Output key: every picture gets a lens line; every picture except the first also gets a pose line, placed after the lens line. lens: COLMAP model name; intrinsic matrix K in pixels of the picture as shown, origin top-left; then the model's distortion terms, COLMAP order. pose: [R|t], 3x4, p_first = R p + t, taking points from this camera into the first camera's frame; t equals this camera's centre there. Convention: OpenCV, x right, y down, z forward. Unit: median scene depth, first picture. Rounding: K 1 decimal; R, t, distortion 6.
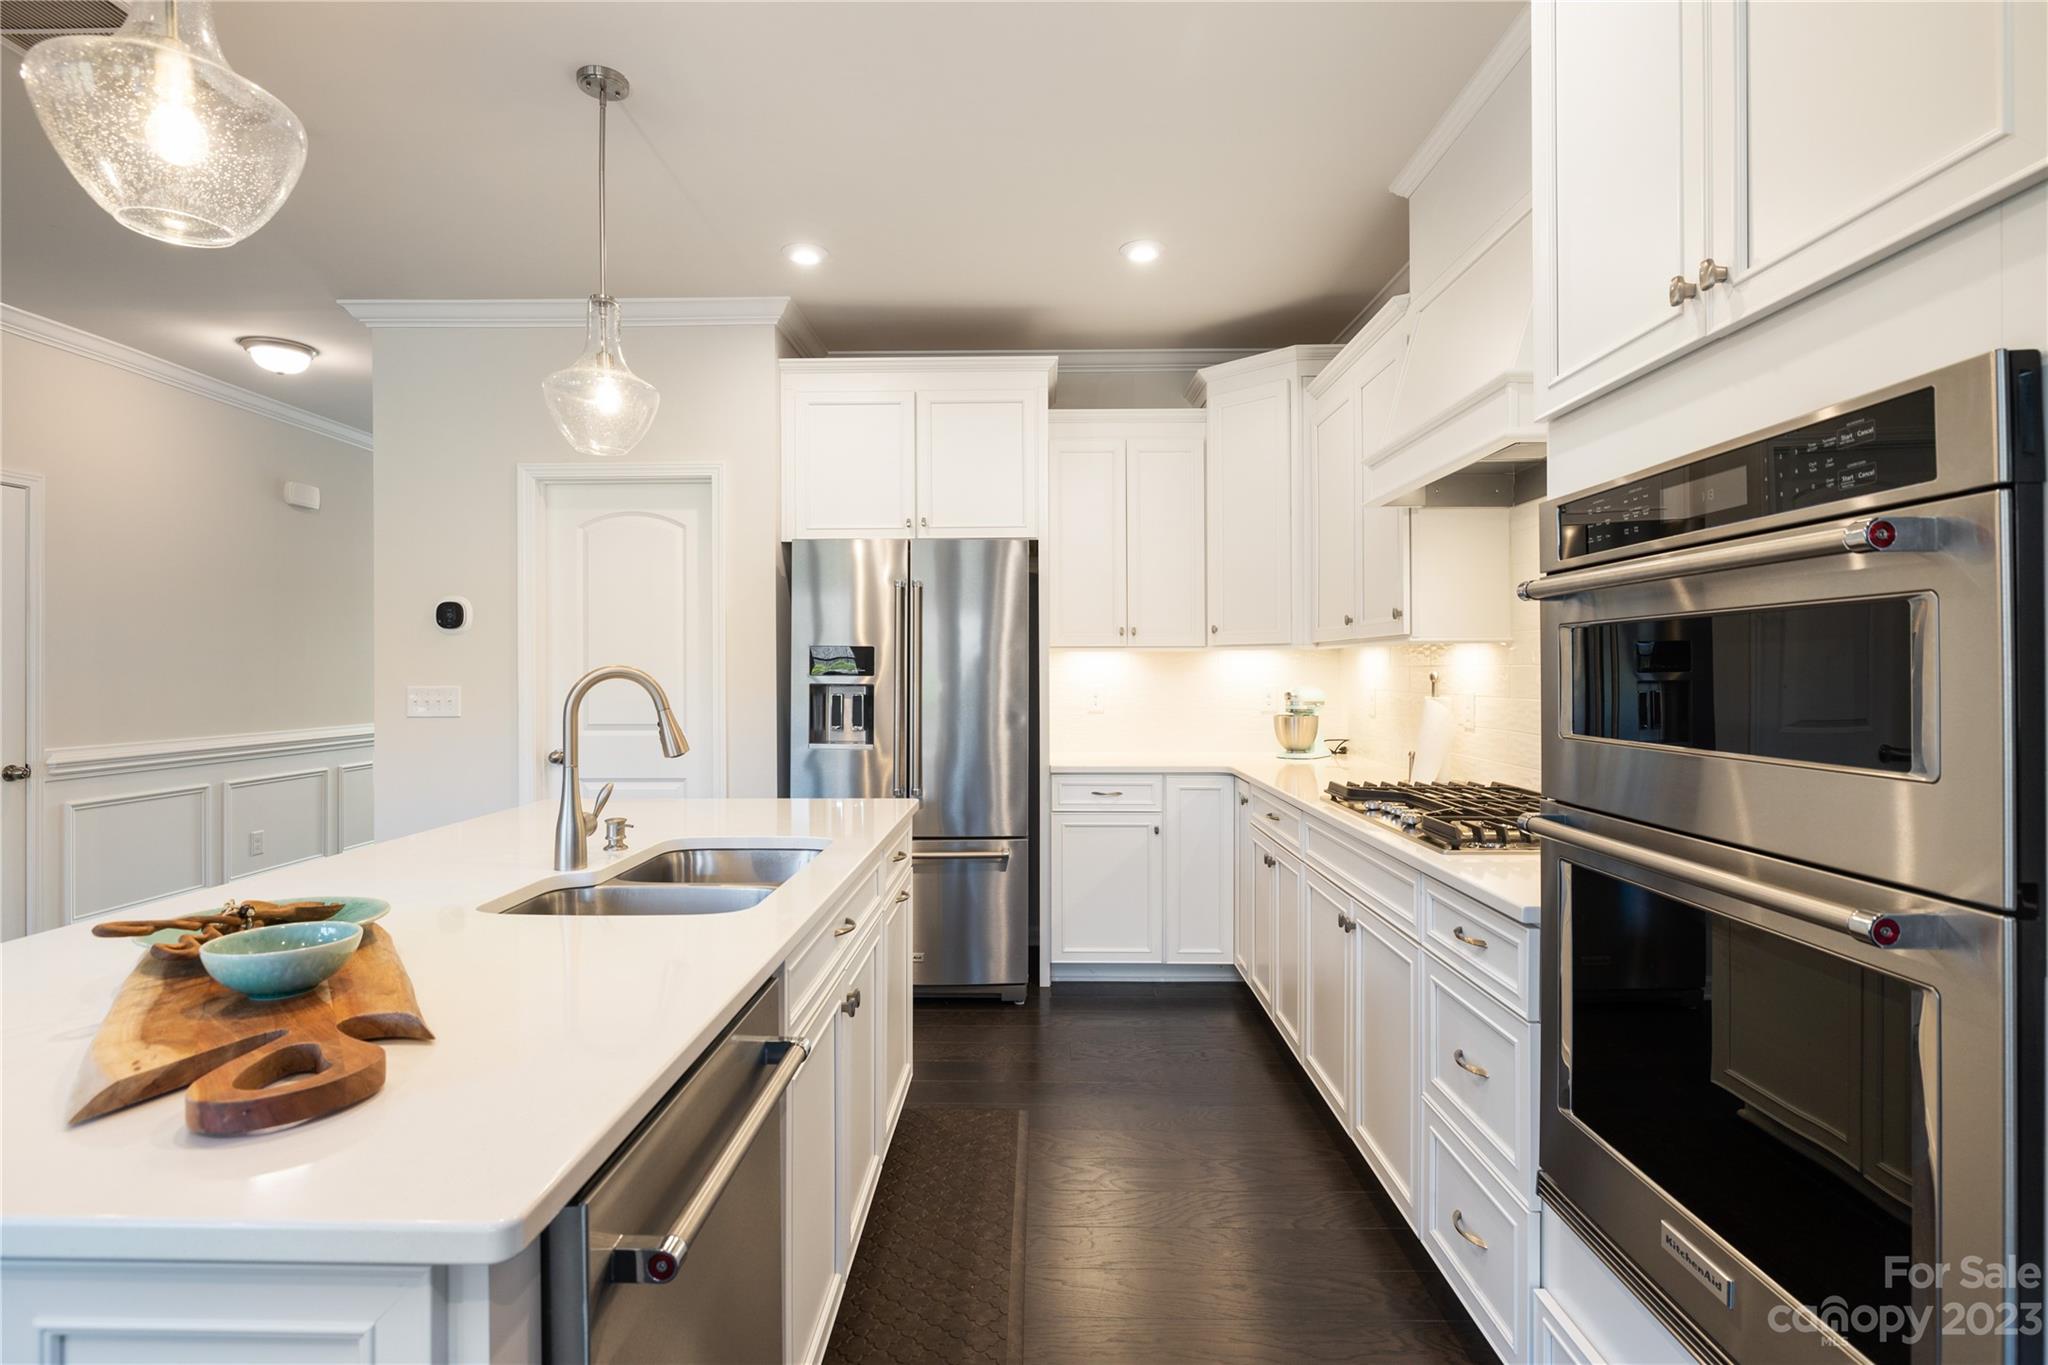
lens RADIAL K [[990.1, 0, 1018.2], [0, 990.1, 672.2], [0, 0, 1]] dist [-0.001495, 0.000185]
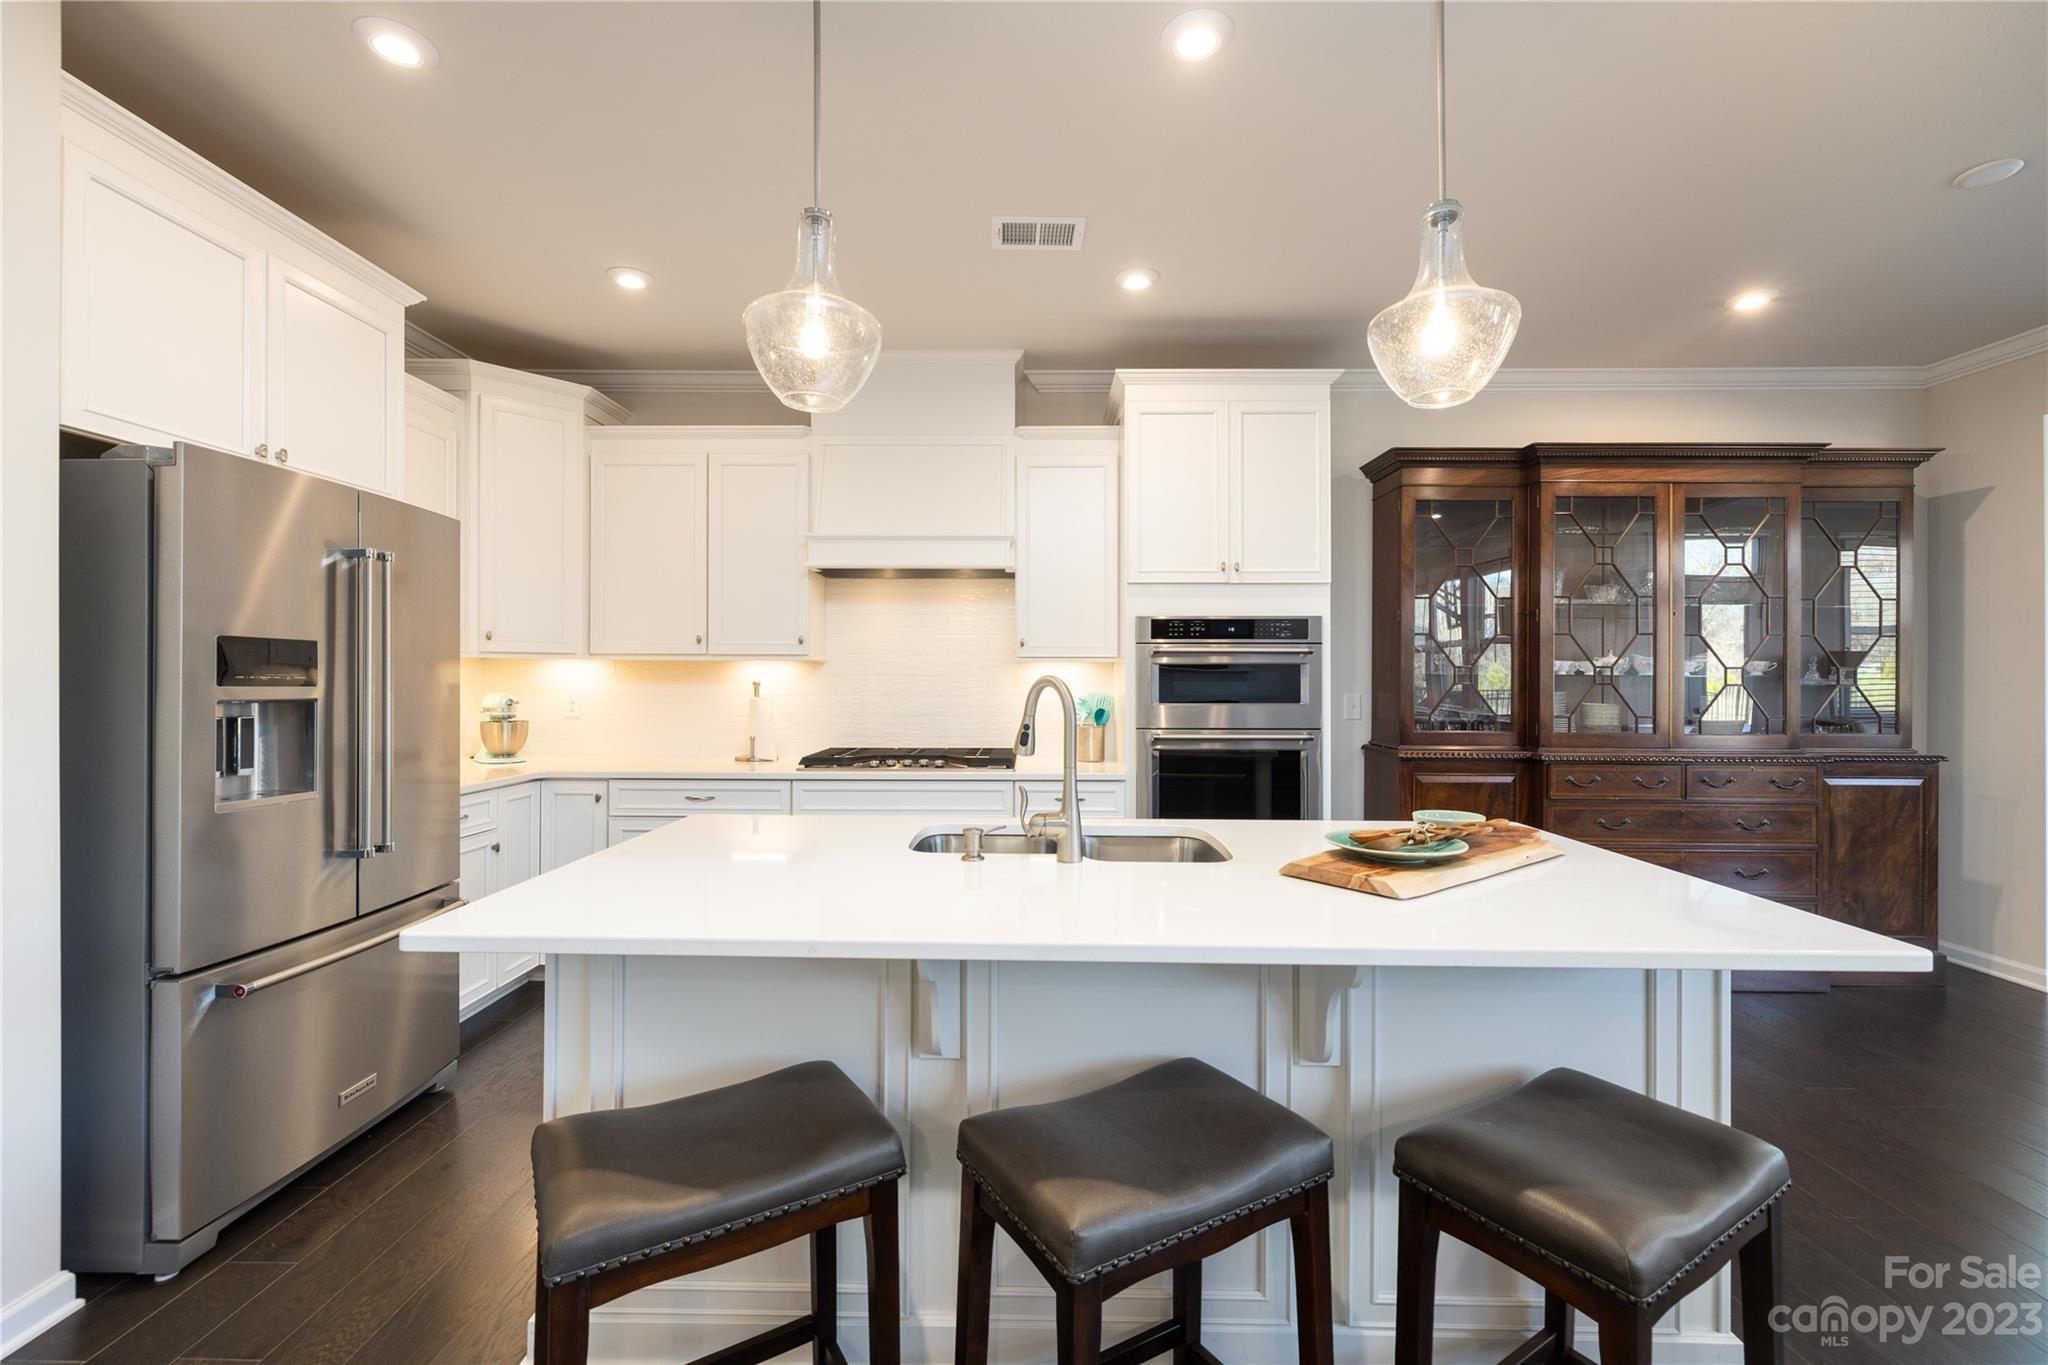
lens RADIAL K [[867.8, 0, 1012.7], [0, 867.8, 674.2], [0, 0, 1]] dist [-0.001763, -0.000184]
pose [[0.007183, 0.005309, 0.999960, -0.806977], [-0.001023, 0.999985, -0.005302, -0.001819], [-0.999974, -0.000985, 0.007188, 0.601783]]
